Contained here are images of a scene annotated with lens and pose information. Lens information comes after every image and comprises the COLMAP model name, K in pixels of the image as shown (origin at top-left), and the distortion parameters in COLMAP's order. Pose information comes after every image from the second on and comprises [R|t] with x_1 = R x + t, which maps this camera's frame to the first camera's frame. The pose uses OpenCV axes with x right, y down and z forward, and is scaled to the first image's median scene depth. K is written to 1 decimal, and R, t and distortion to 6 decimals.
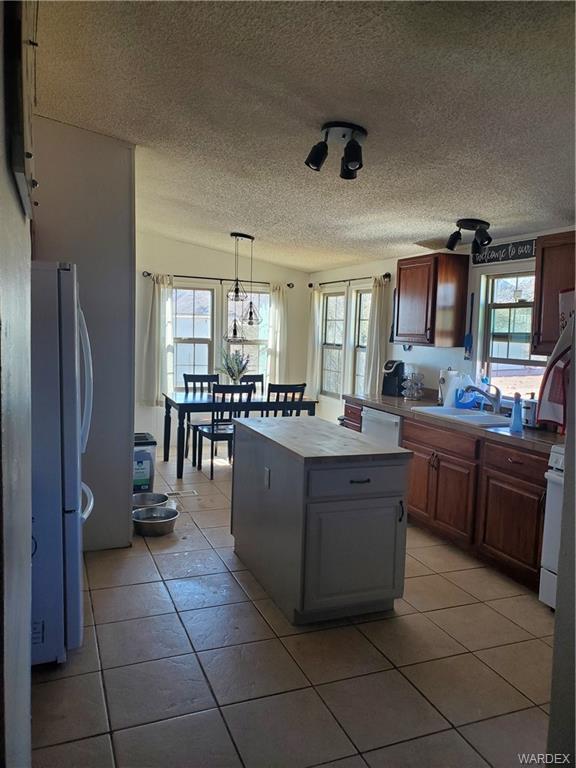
lens RADIAL K [[601.6, 0, 292.9], [0, 601.6, 384.7], [0, 0, 1]] dist [0.082962, -0.094127]
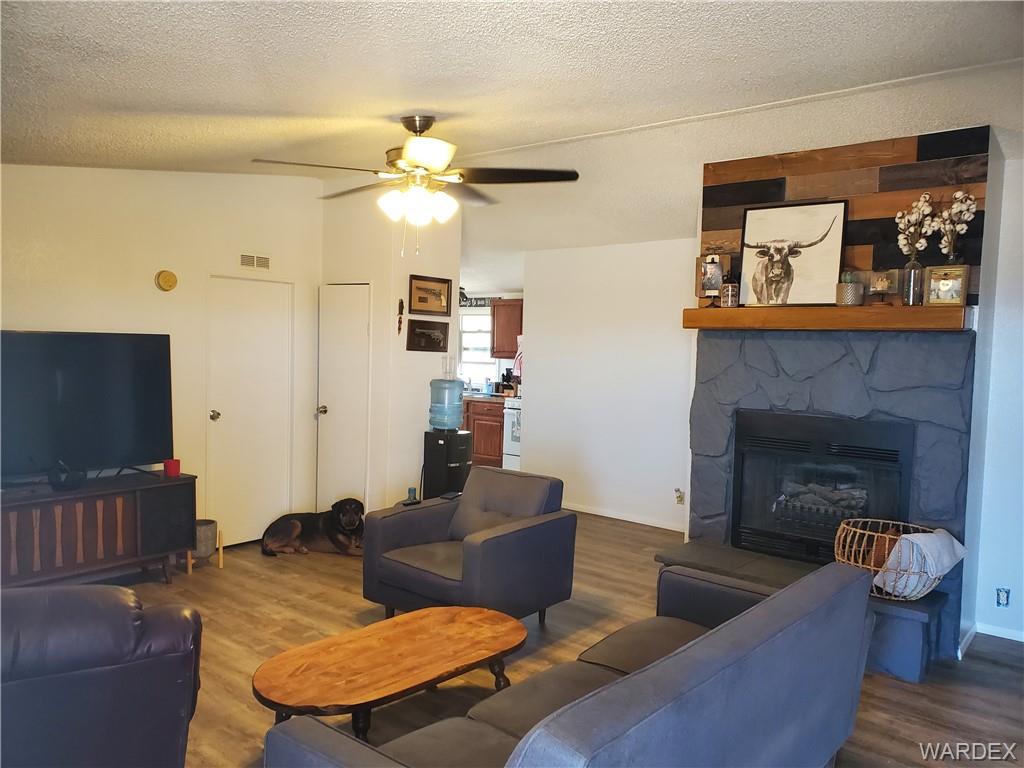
lens RADIAL K [[802.1, 0, 514.8], [0, 802.1, 377.2], [0, 0, 1]] dist [0.082962, -0.094127]
pose [[0.877877, -0.015724, 0.478628, -0.705968], [0.037351, 0.998664, -0.035700, 0.096696], [-0.477427, 0.049218, 0.877292, -1.186104]]
